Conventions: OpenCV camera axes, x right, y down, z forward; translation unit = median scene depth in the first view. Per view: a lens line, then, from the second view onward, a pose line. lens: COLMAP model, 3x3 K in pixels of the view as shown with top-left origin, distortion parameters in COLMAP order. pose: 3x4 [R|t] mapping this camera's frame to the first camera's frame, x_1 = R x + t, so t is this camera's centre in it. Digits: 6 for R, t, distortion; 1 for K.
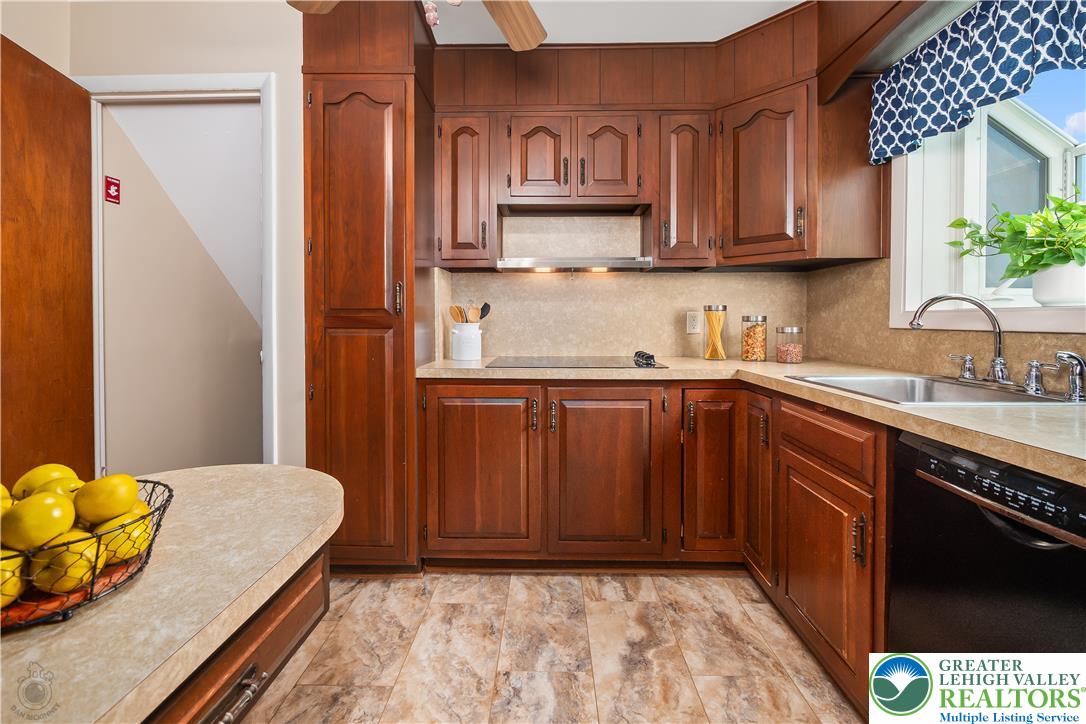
lens RADIAL K [[469.0, 0, 541.5], [0, 469.0, 325.3], [0, 0, 1]] dist [-0.002597, -0.000101]
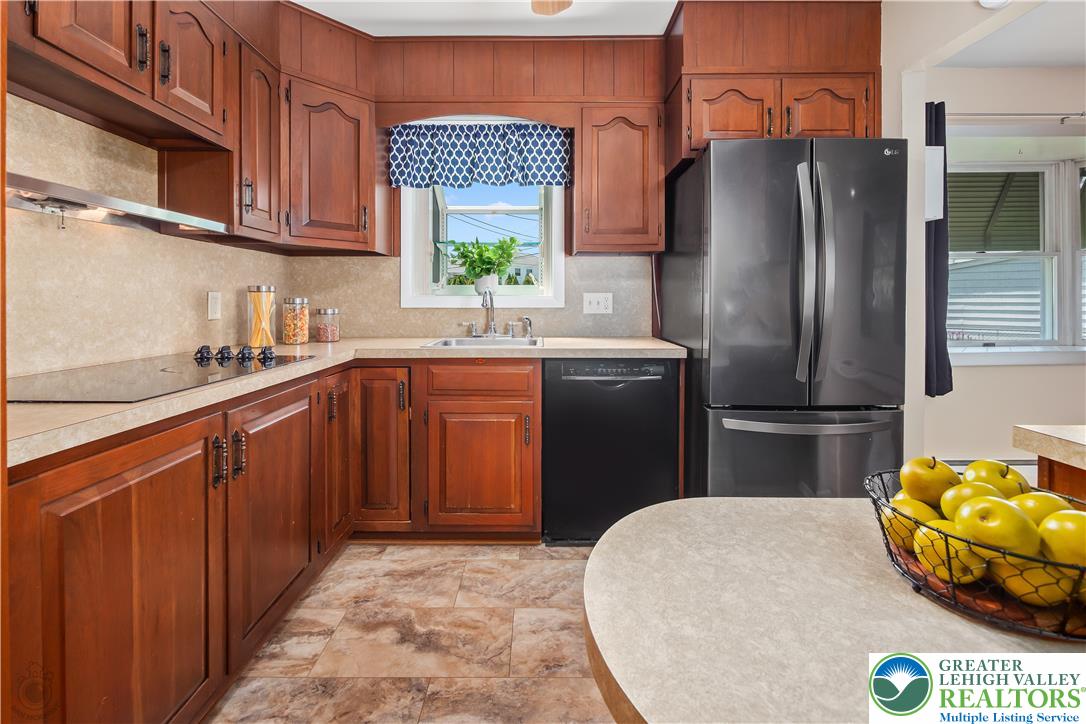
lens RADIAL K [[460.1, 0, 537.3], [0, 460.1, 303.8], [0, 0, 1]] dist [-0.008972, 0.000322]
pose [[-0.029077, -0.006678, 0.999555, -0.625282], [0.012429, 0.999898, 0.007042, -0.010264], [-0.999500, 0.012628, -0.028991, 0.620655]]
